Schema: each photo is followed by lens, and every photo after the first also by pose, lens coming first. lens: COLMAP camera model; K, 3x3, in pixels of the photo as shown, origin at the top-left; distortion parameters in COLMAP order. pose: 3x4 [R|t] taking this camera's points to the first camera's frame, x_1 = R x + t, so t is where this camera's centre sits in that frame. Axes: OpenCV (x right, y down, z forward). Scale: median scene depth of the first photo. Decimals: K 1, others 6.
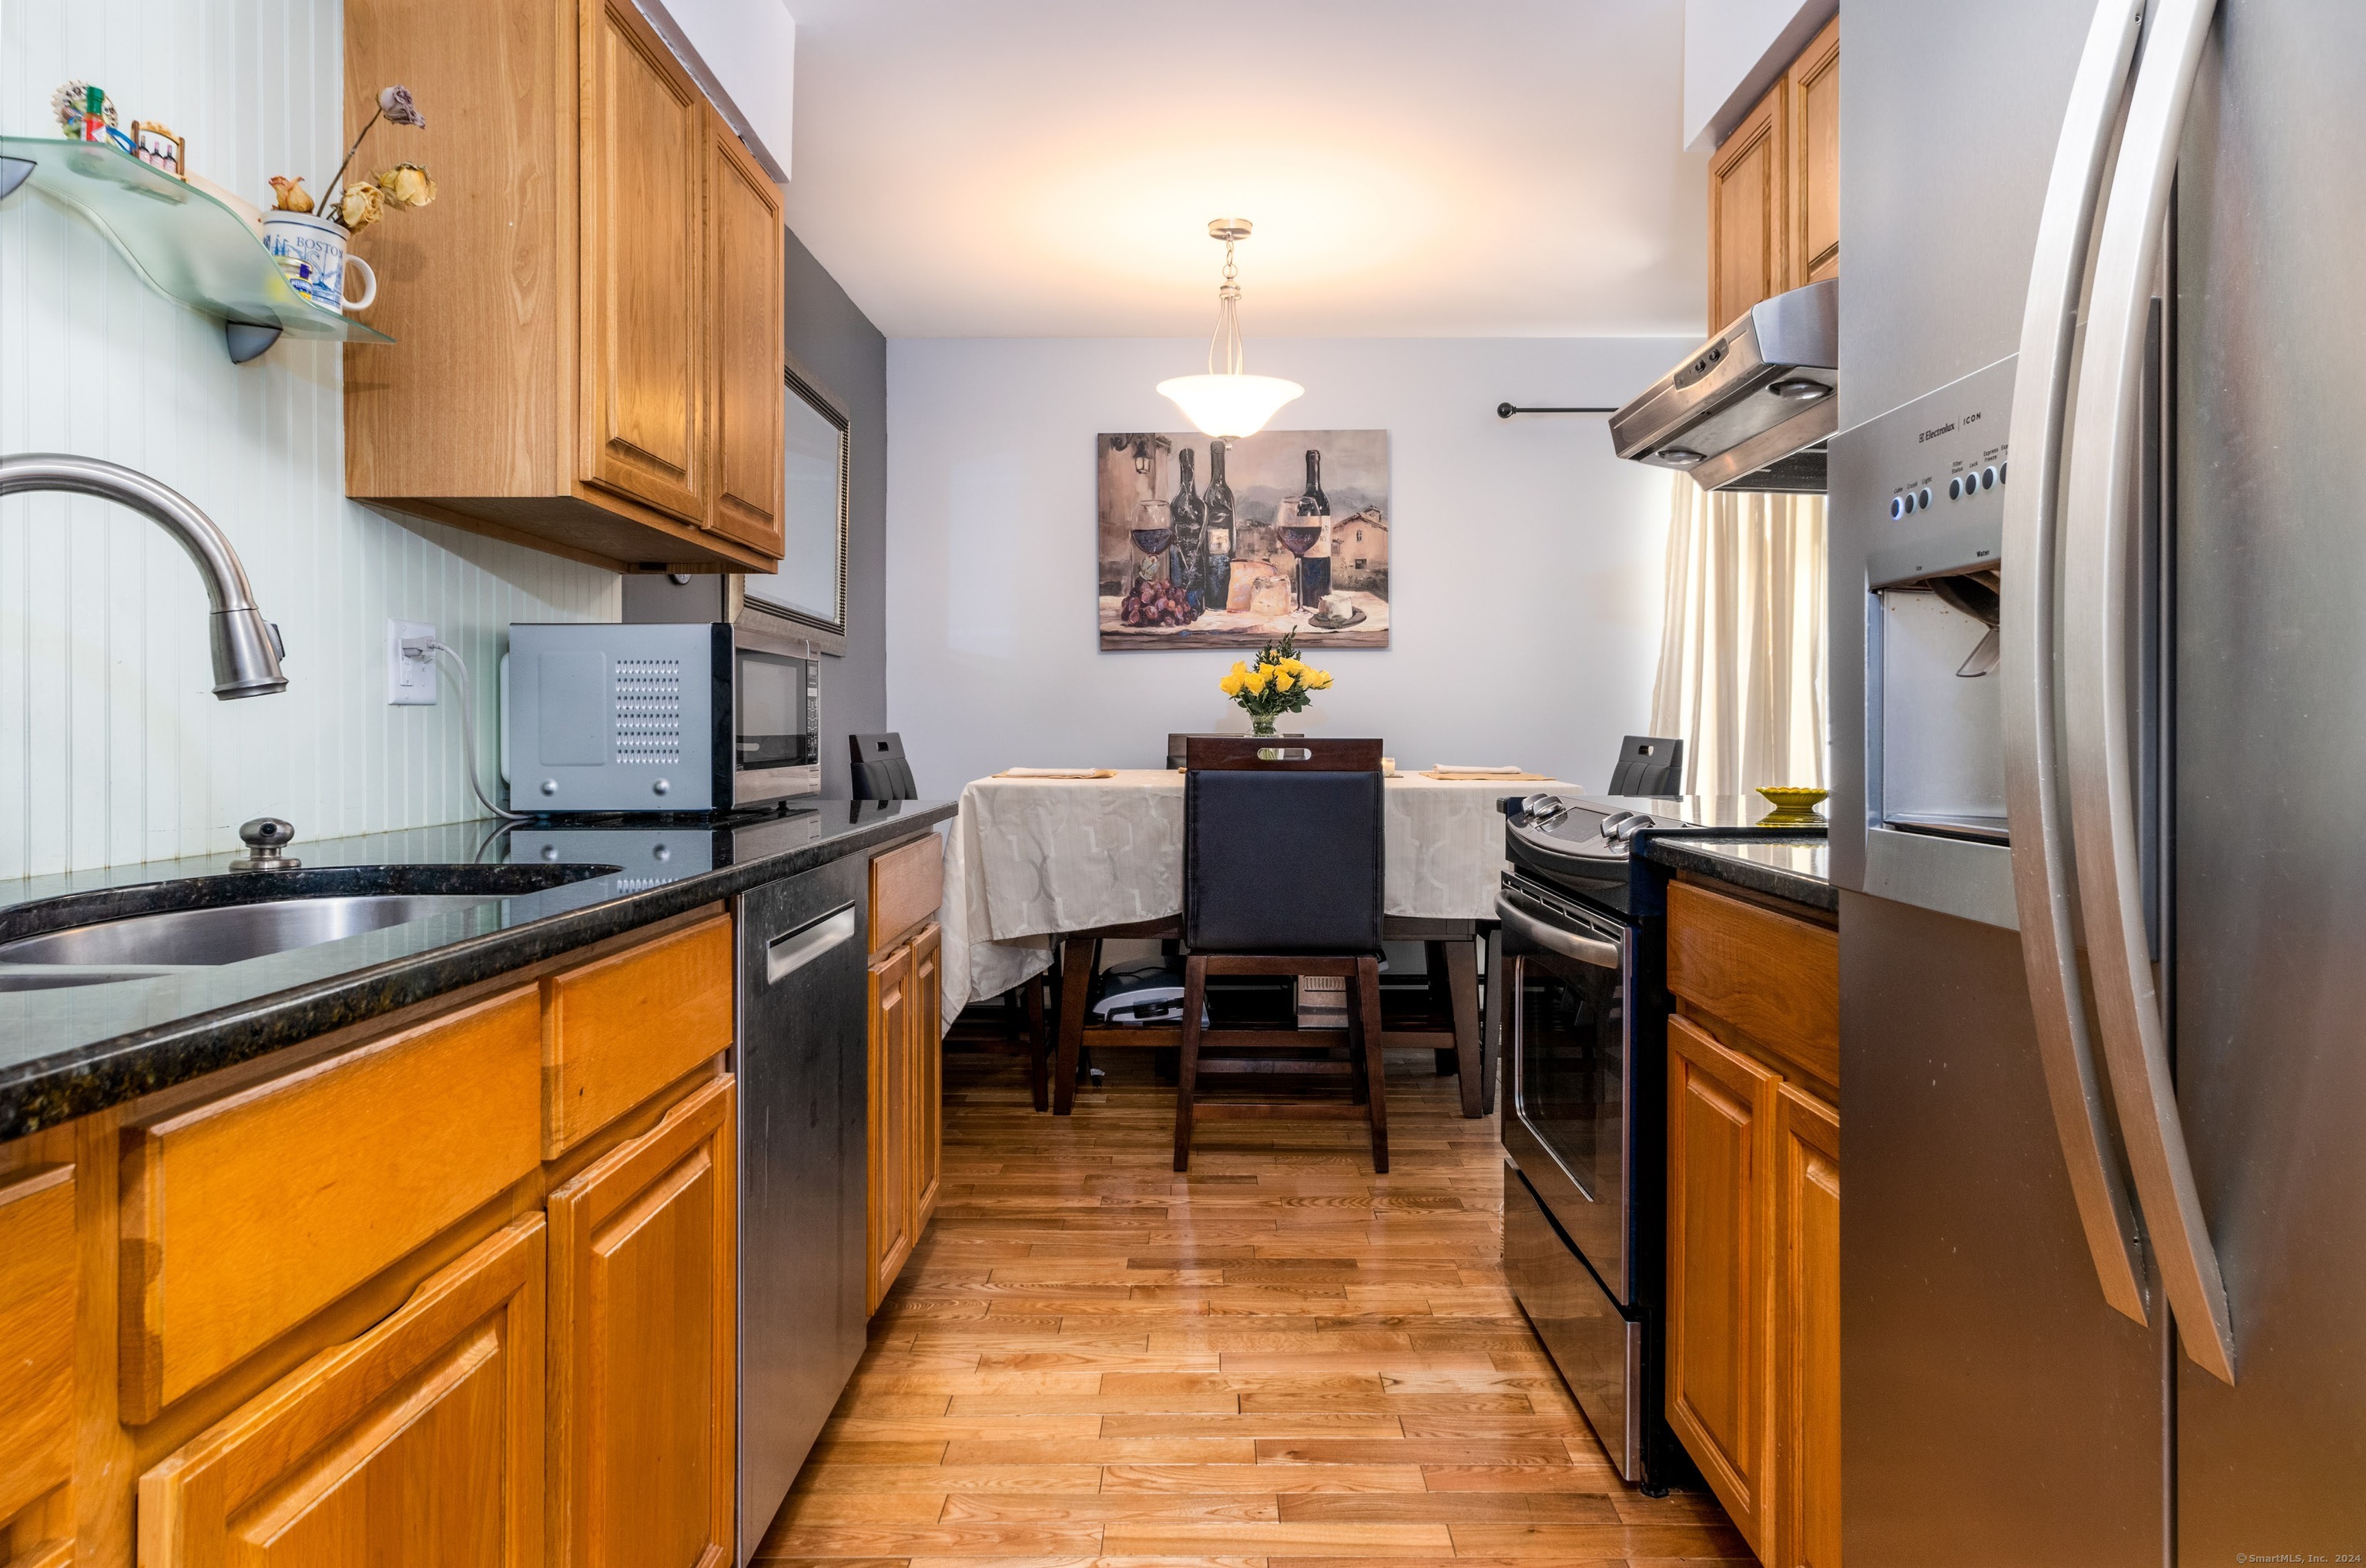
lens RADIAL K [[1443.9, 0, 1197.5], [0, 1443.9, 739.1], [0, 0, 1]] dist [0.006902, 0.003650]
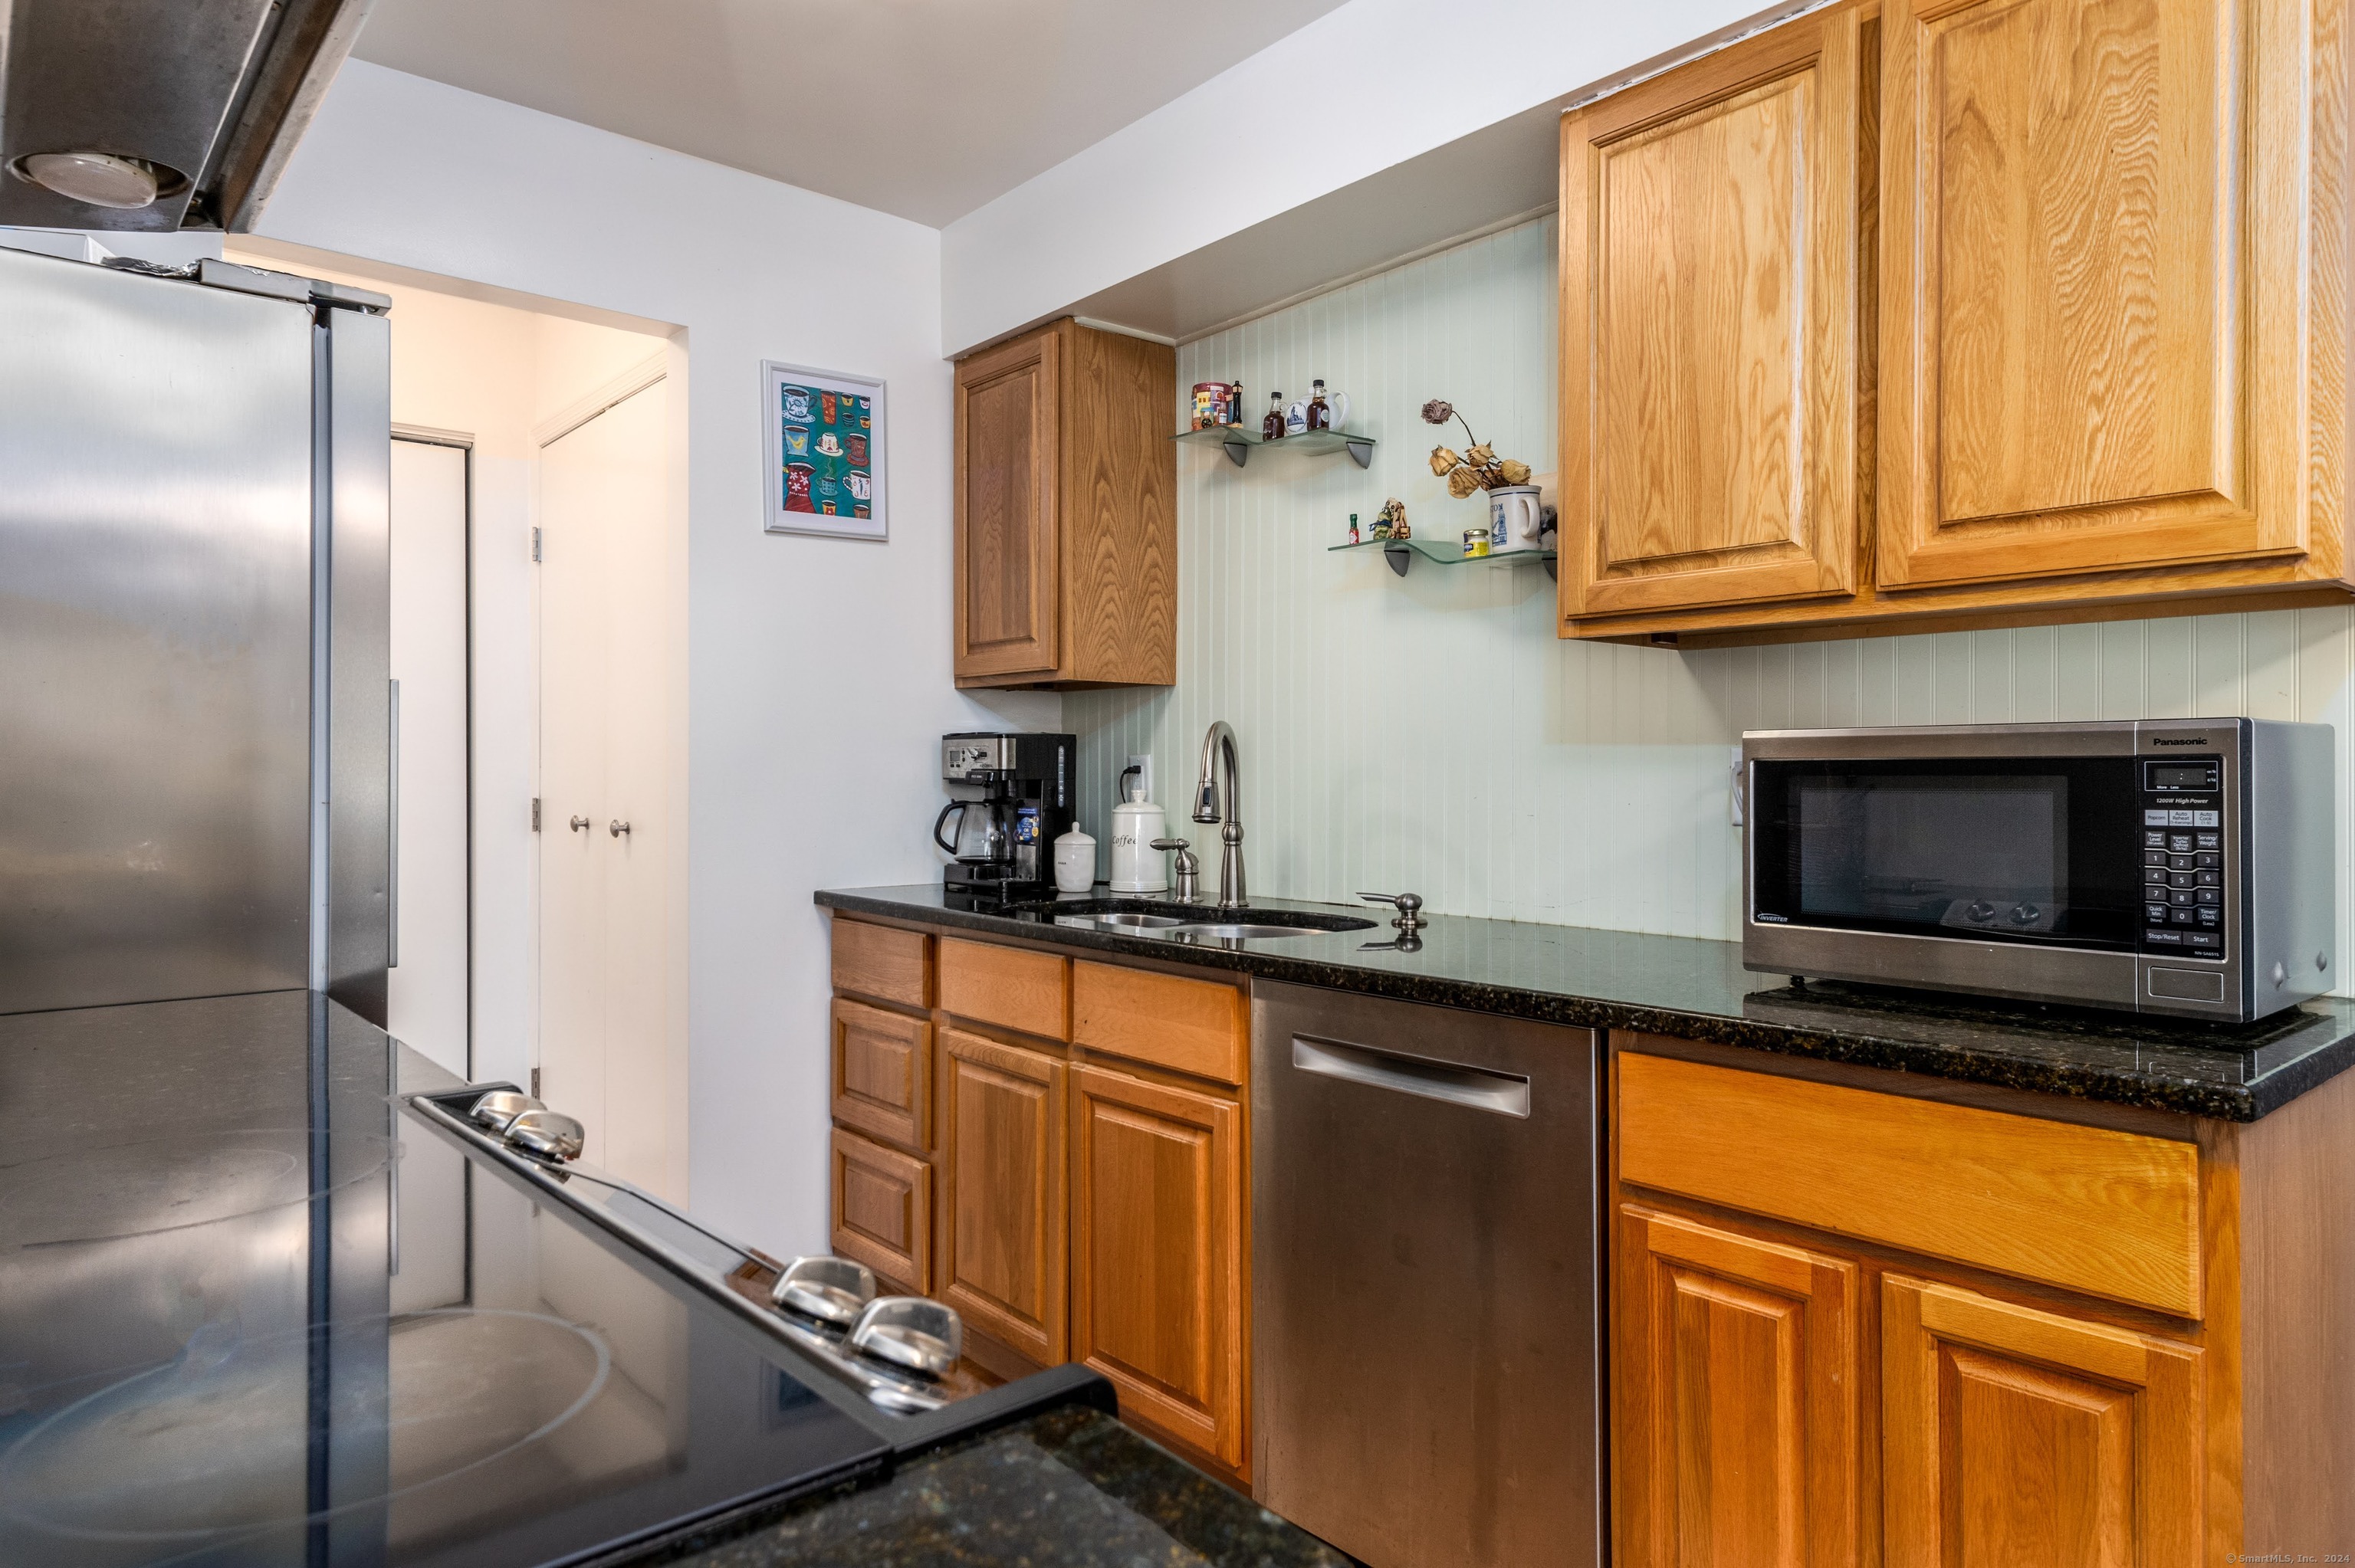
lens RADIAL K [[1436.8, 0, 1215.5], [0, 1436.8, 768.3], [0, 0, 1]] dist [0.003207, 0.002080]
pose [[-0.750717, -0.003768, -0.660613, 0.340350], [-0.004611, 0.999989, -0.000463, -0.048856], [0.660608, 0.002698, -0.750726, 1.168063]]
